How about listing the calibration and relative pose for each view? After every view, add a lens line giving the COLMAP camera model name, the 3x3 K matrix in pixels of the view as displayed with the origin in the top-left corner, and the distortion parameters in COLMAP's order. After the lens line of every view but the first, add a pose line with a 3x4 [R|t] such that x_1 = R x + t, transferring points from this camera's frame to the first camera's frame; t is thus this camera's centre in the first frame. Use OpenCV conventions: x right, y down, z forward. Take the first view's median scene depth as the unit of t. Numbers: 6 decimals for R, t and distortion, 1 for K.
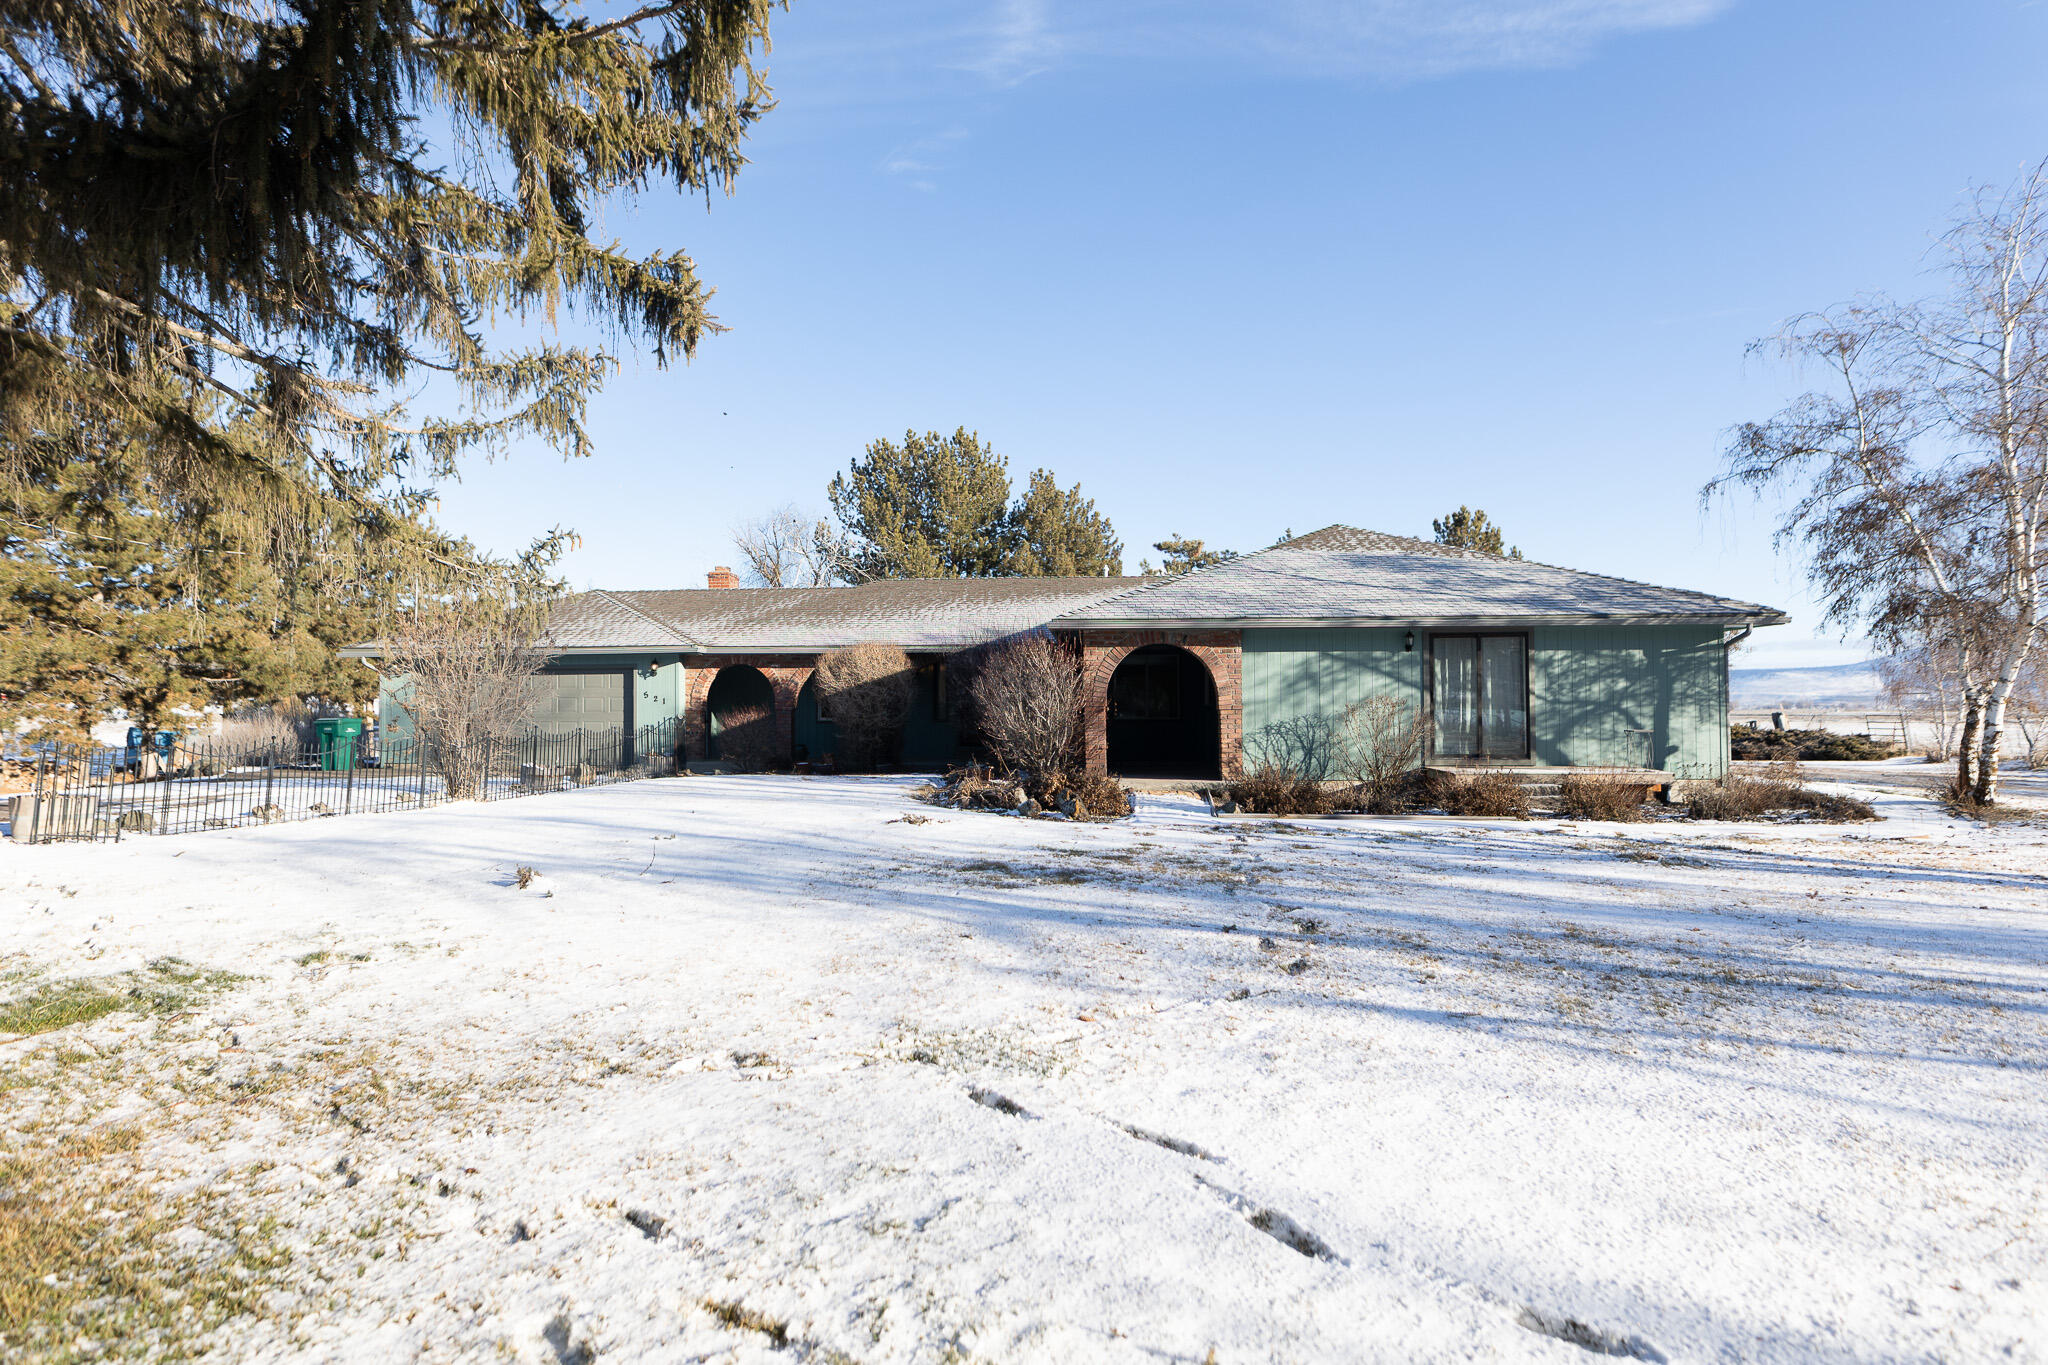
lens RADIAL K [[1165.0, 0, 1016.1], [0, 1165.0, 671.3], [0, 0, 1]] dist [-0.000735, -0.000481]
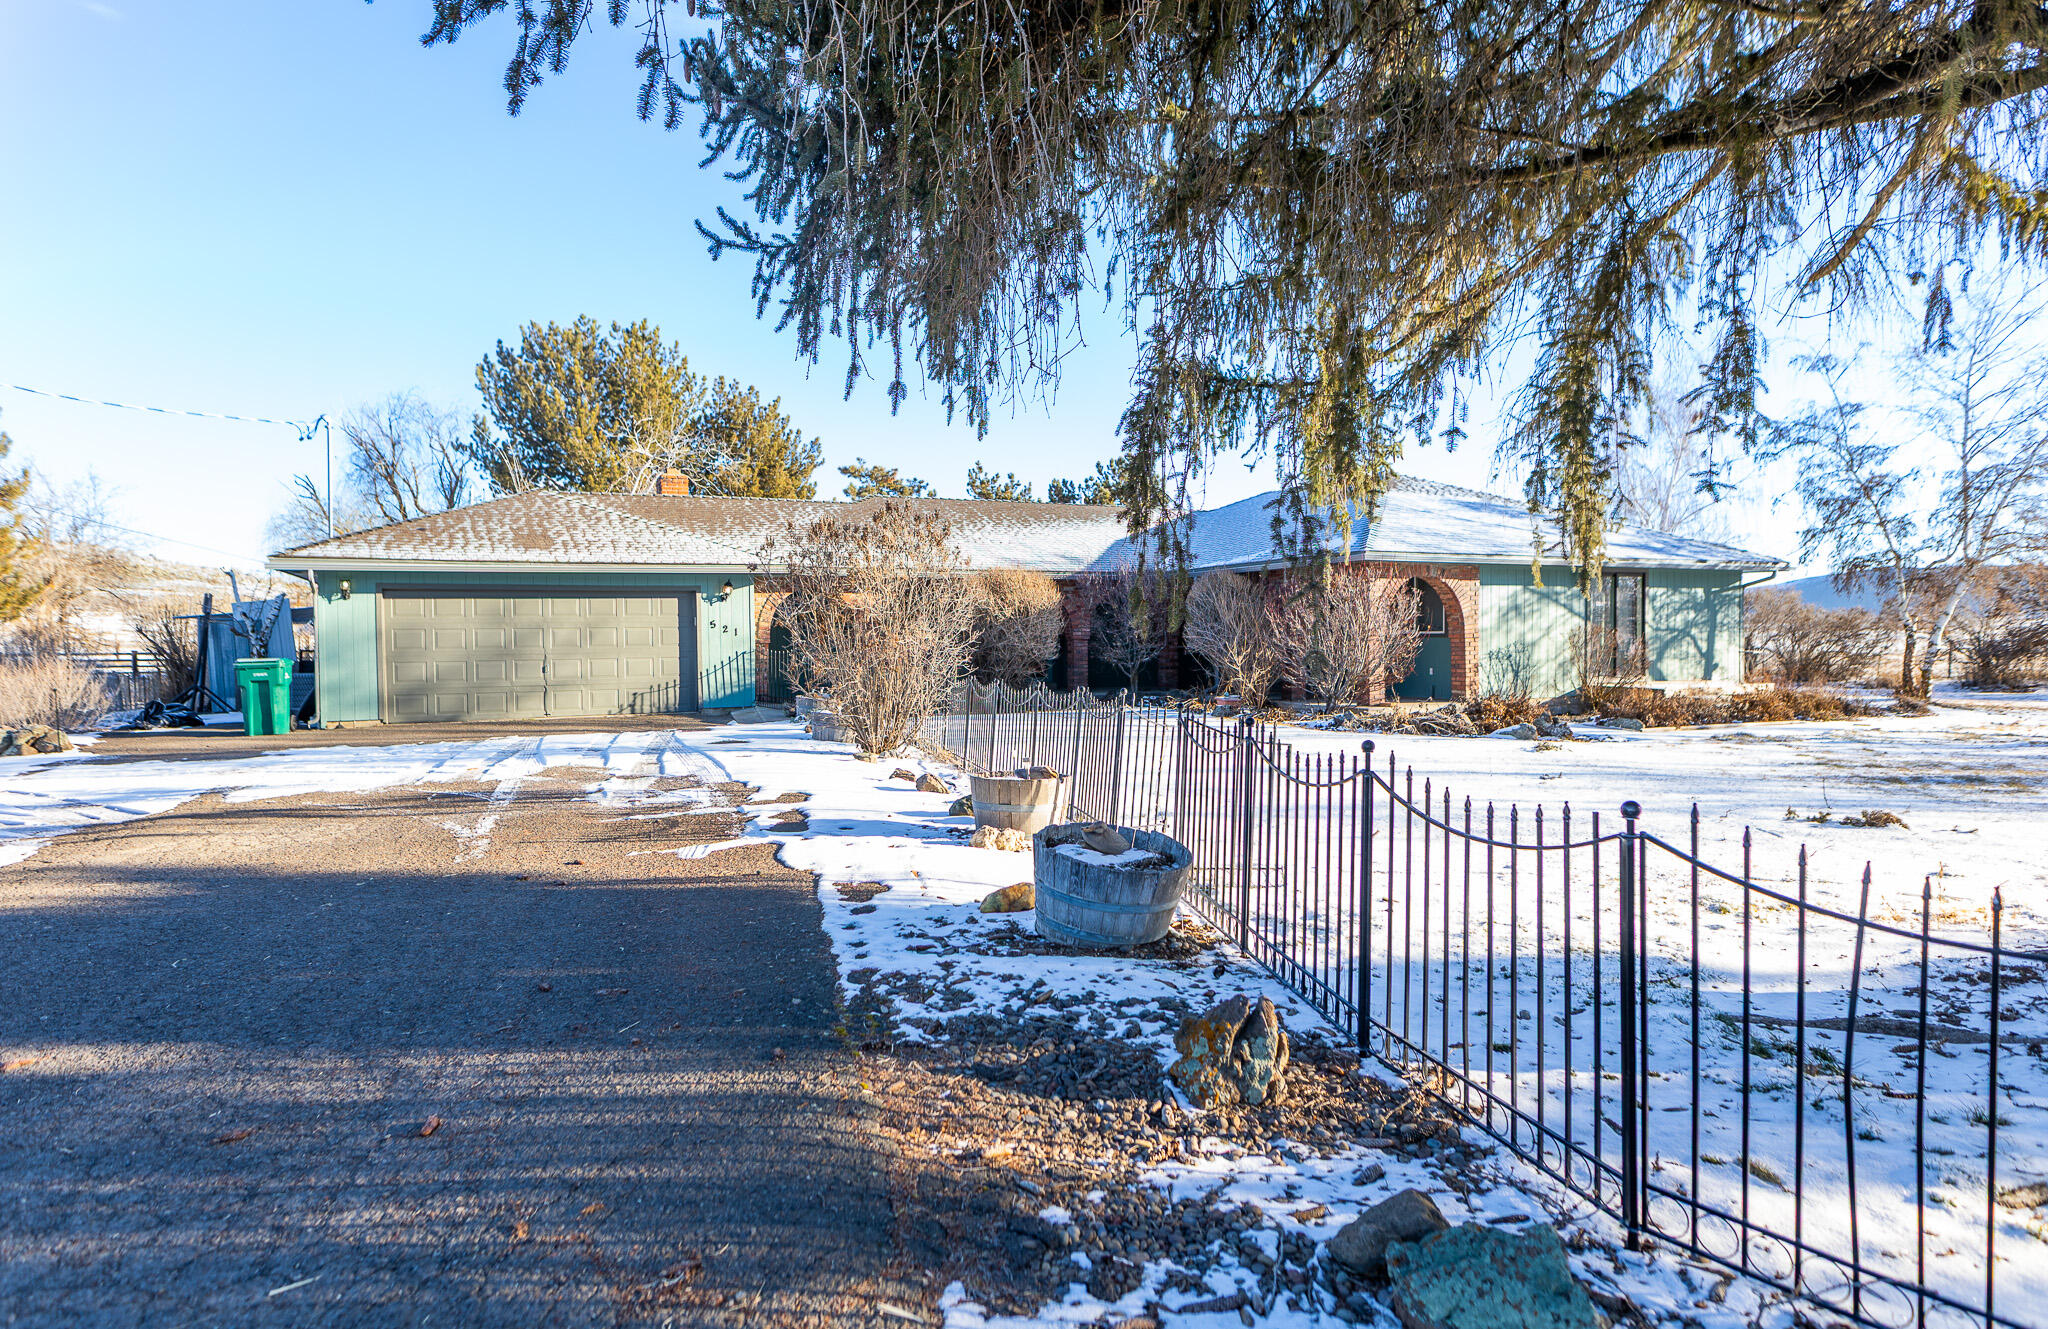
lens RADIAL K [[1160.4, 0, 1035.2], [0, 1160.4, 670.1], [0, 0, 1]] dist [-0.000365, -0.000424]
pose [[0.865327, -0.021240, 0.500758, -0.724091], [-0.009211, 0.998259, 0.058258, 0.003679], [-0.501123, -0.055025, 0.863625, 0.257723]]
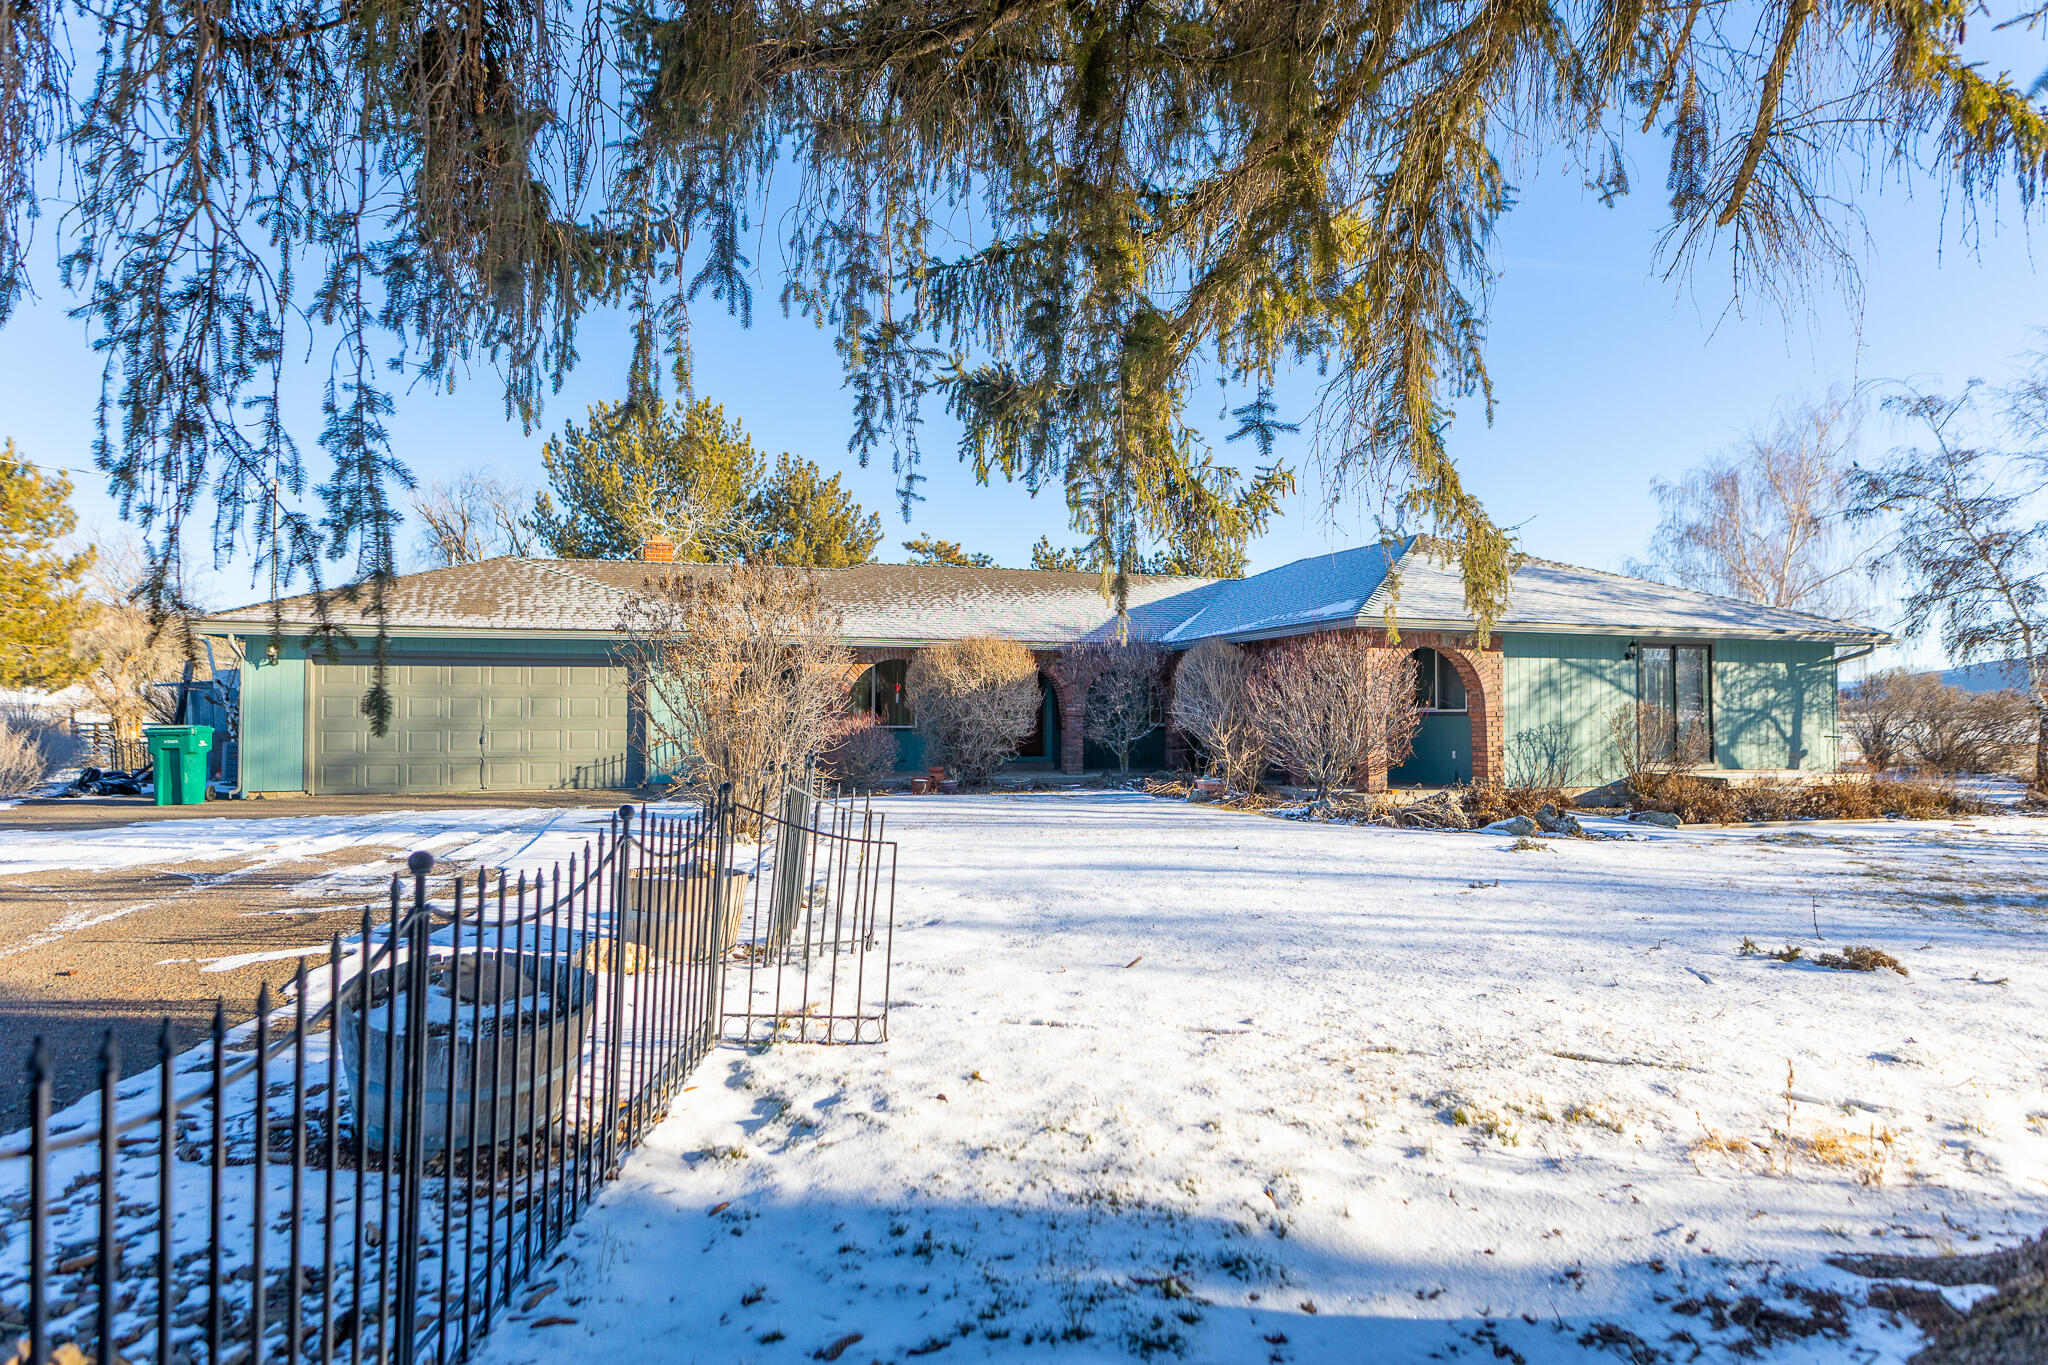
lens RADIAL K [[1165.0, 0, 1033.0], [0, 1165.0, 684.7], [0, 0, 1]] dist [-0.000735, -0.000481]
pose [[0.911420, 0.013290, 0.411262, -0.562599], [-0.015717, 0.999873, 0.002521, 0.010219], [-0.411176, -0.008762, 0.911514, 0.277793]]
